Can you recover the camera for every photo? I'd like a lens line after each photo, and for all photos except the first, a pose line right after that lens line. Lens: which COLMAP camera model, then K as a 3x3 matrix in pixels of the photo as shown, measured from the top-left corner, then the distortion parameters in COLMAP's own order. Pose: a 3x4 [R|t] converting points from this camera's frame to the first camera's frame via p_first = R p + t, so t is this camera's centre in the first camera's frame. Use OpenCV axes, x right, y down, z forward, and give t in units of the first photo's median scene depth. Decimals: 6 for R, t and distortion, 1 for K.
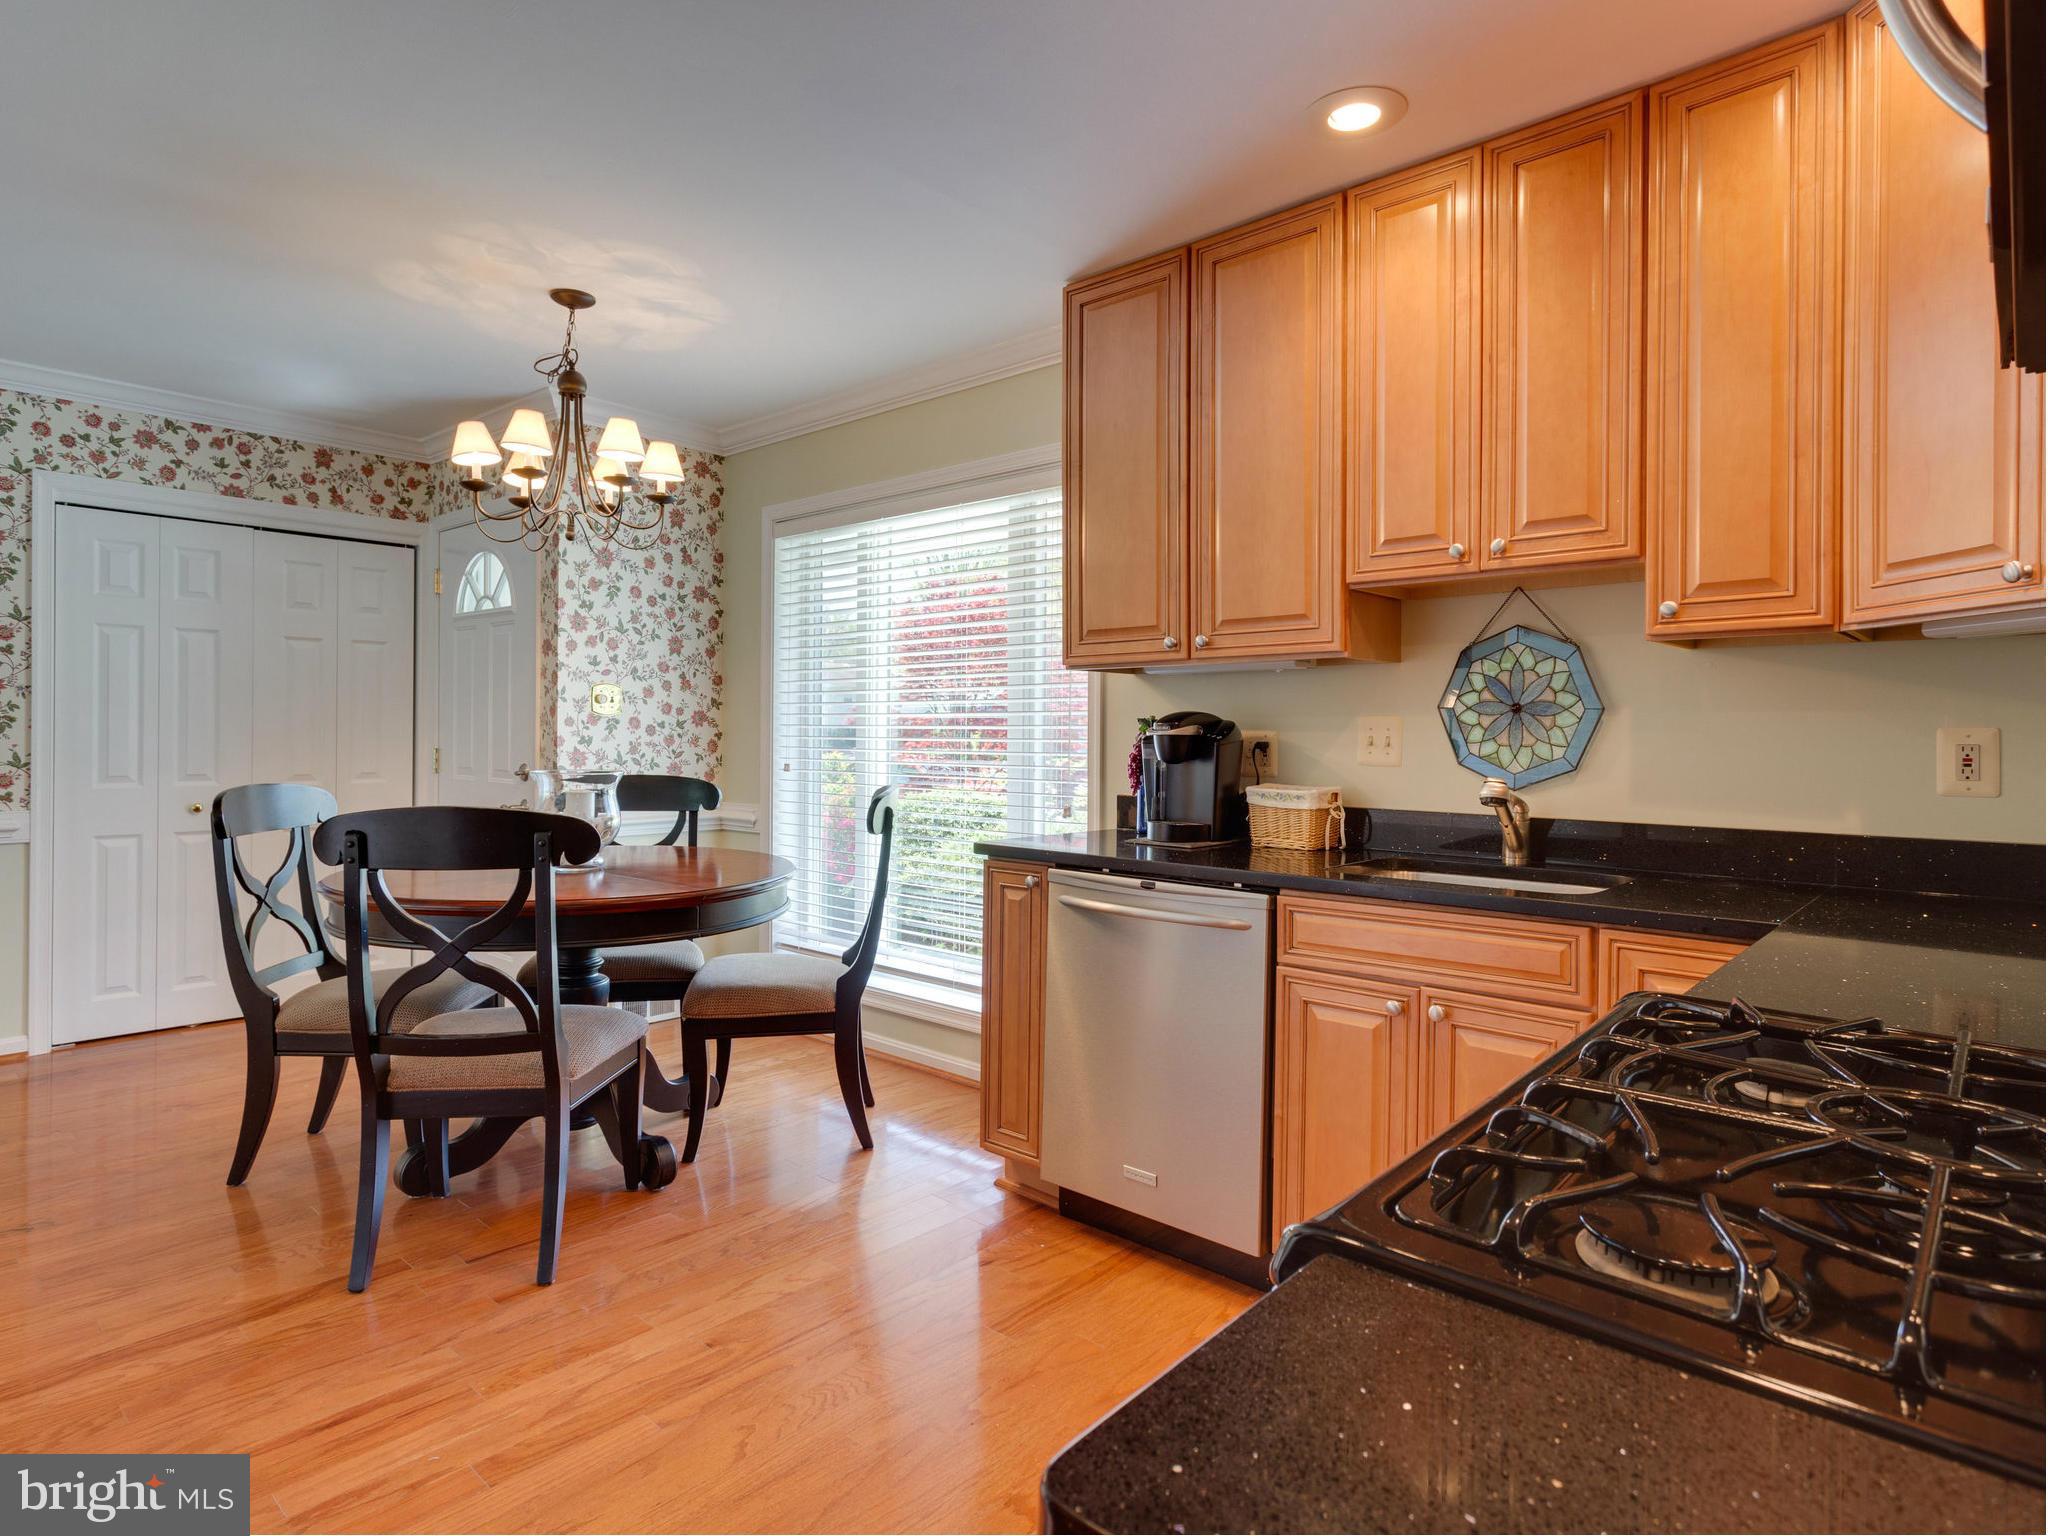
lens RADIAL K [[1114.4, 0, 1026.5], [0, 1114.4, 737.7], [0, 0, 1]] dist [0.014996, -0.002482]
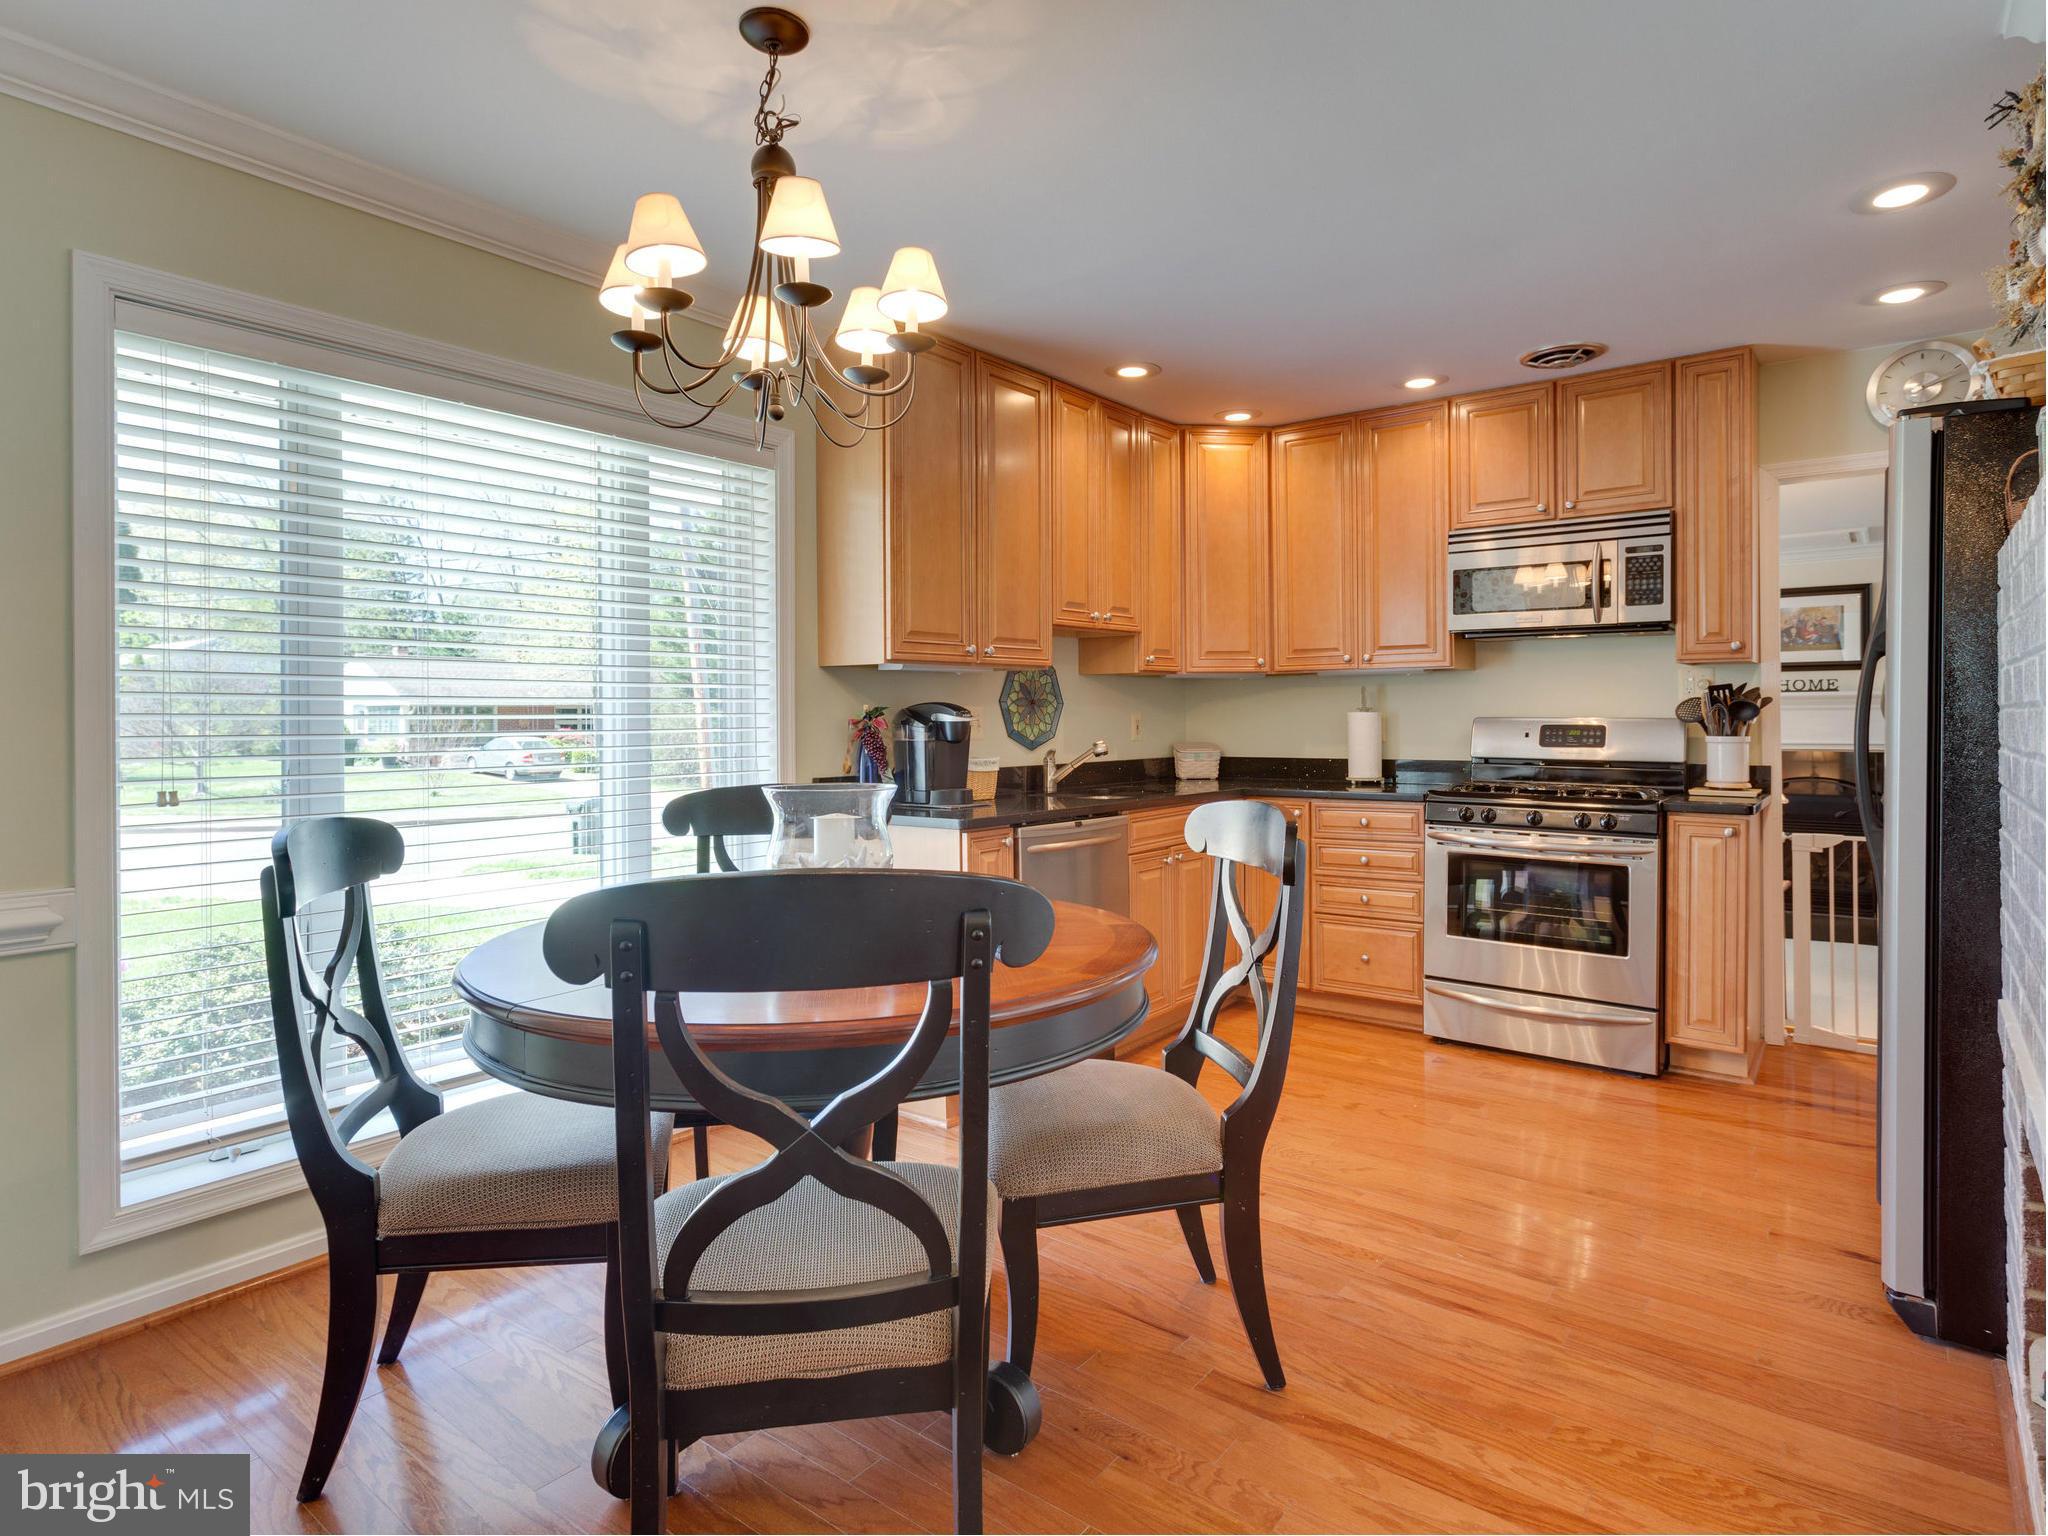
lens RADIAL K [[1121.1, 0, 1020.8], [0, 1121.1, 713.9], [0, 0, 1]] dist [-0.003811, 0.000611]
pose [[-0.060338, -0.004470, 0.998168, -0.769246], [0.009360, 0.999943, 0.005044, -0.010741], [-0.998134, 0.009647, -0.060292, 0.669640]]
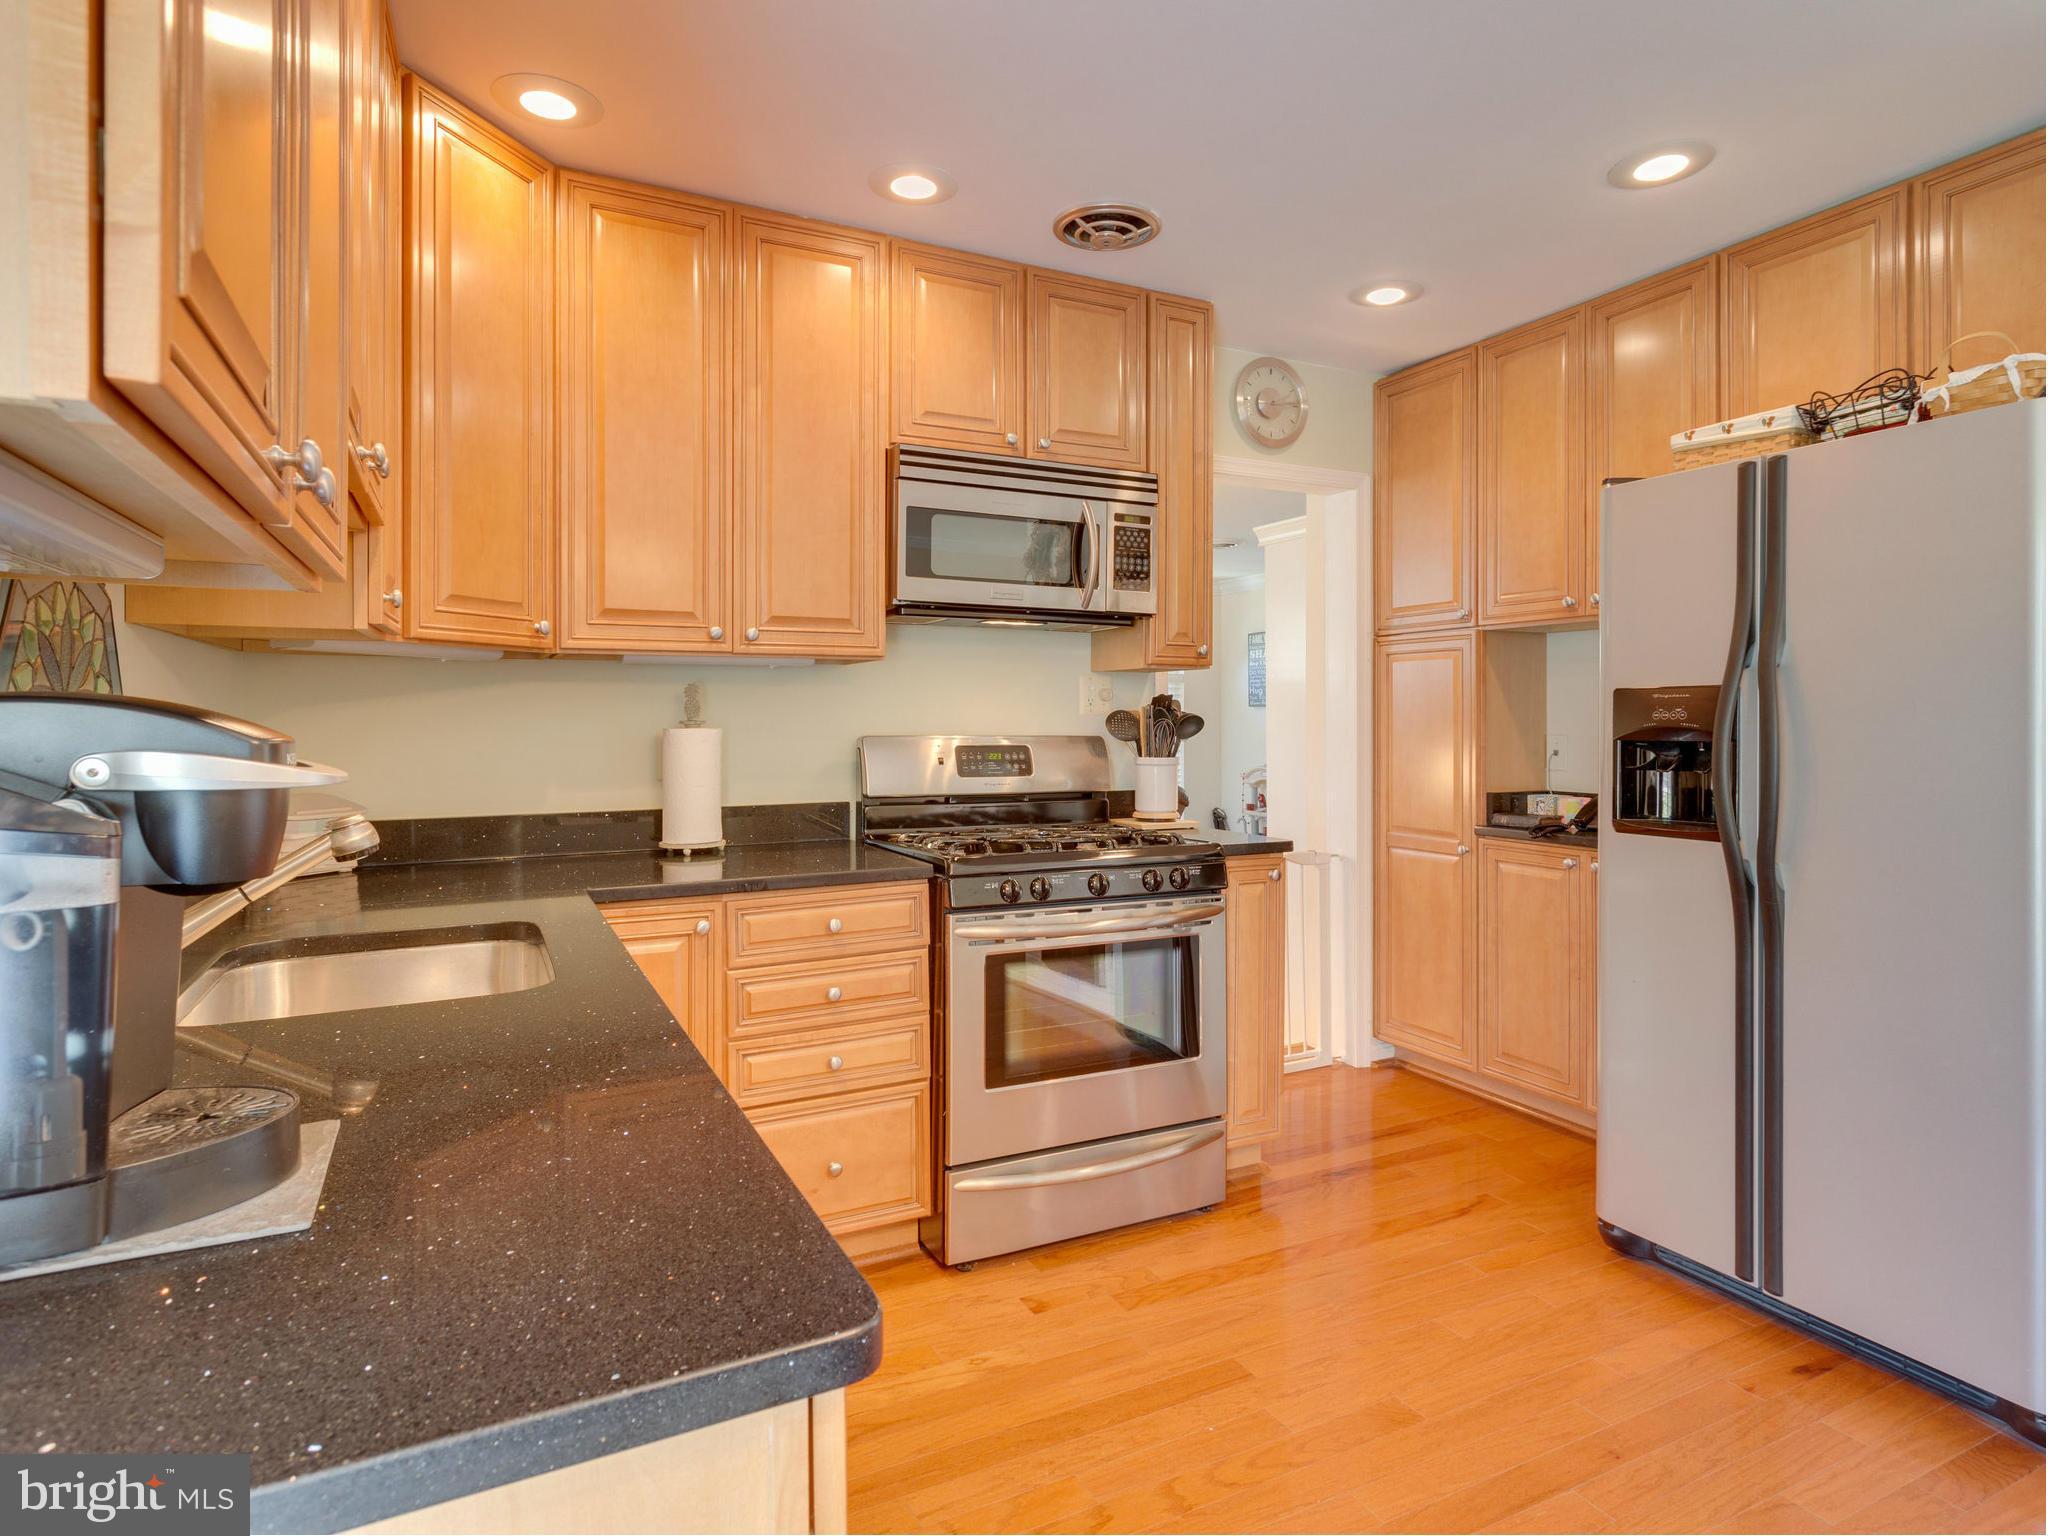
lens RADIAL K [[1111.9, 0, 1029.2], [0, 1111.9, 715.4], [0, 0, 1]] dist [0.000834, 0.000415]
pose [[-0.930012, -0.003140, 0.367517, -0.097740], [-0.002008, 0.999992, 0.003463, -0.013628], [-0.367525, 0.002483, -0.930010, 0.783840]]
